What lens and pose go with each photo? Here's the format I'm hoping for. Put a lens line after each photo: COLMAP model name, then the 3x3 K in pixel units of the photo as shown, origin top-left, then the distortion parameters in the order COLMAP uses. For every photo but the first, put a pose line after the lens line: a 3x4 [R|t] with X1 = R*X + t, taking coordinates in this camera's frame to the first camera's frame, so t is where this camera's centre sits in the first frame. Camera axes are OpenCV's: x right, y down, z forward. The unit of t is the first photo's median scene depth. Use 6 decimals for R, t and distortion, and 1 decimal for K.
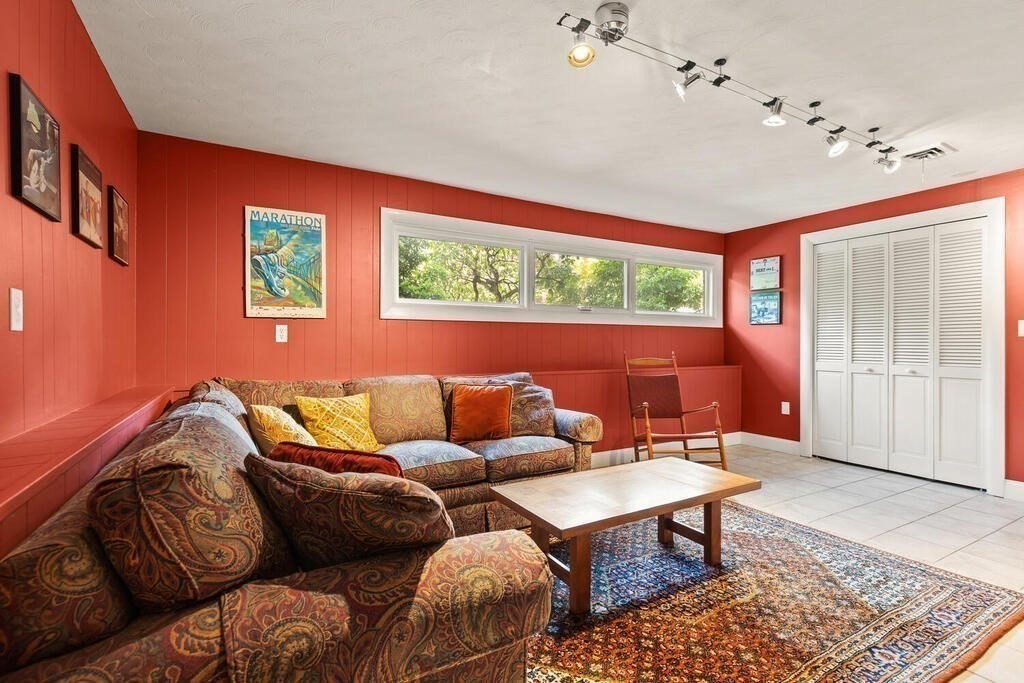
lens RADIAL K [[465.5, 0, 512.7], [0, 465.5, 338.9], [0, 0, 1]] dist [0.012875, -0.003047]
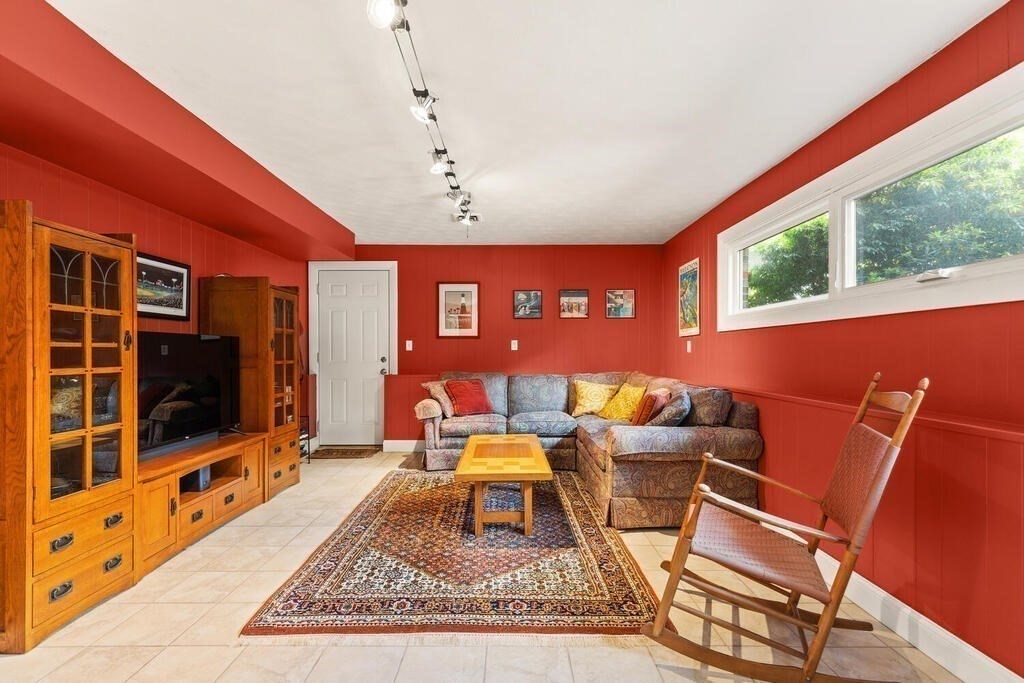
lens RADIAL K [[465.5, 0, 508.6], [0, 465.5, 351.8], [0, 0, 1]] dist [0.012875, -0.003047]
pose [[-0.498229, -0.003933, -0.867037, 1.102736], [0.005591, 0.999954, -0.007749, 0.013294], [0.867028, -0.008708, -0.498184, 1.281535]]
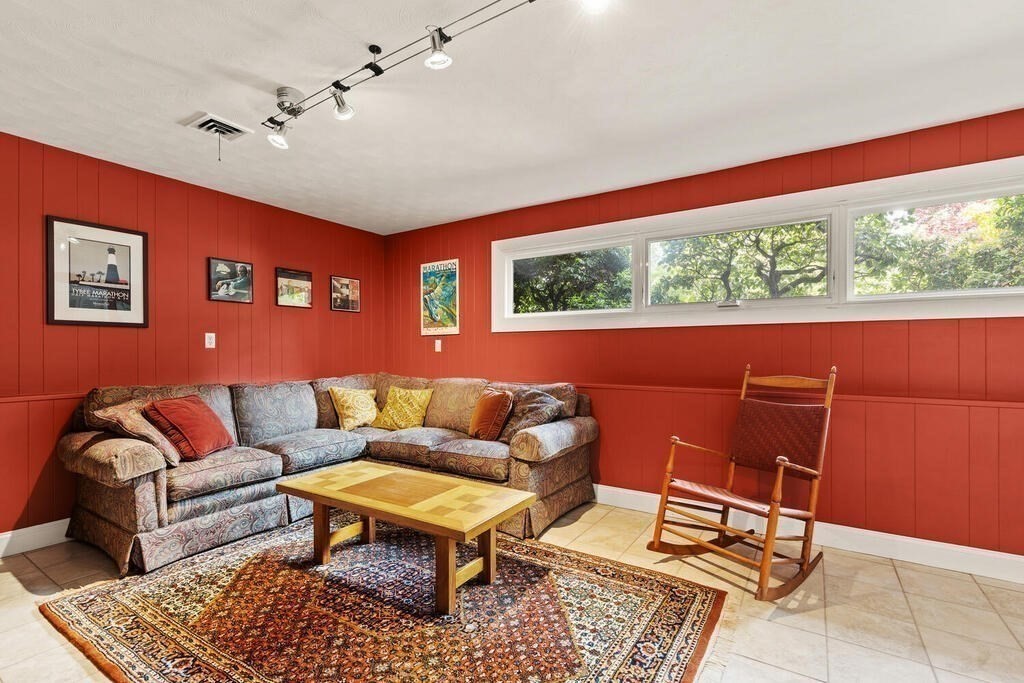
lens RADIAL K [[465.5, 0, 512.1], [0, 465.5, 349.1], [0, 0, 1]] dist [0.012875, -0.003047]
pose [[0.457813, -0.009317, -0.889000, 0.947374], [0.008567, 0.999945, -0.006068, 0.010268], [0.889007, -0.004838, 0.457867, 0.553251]]
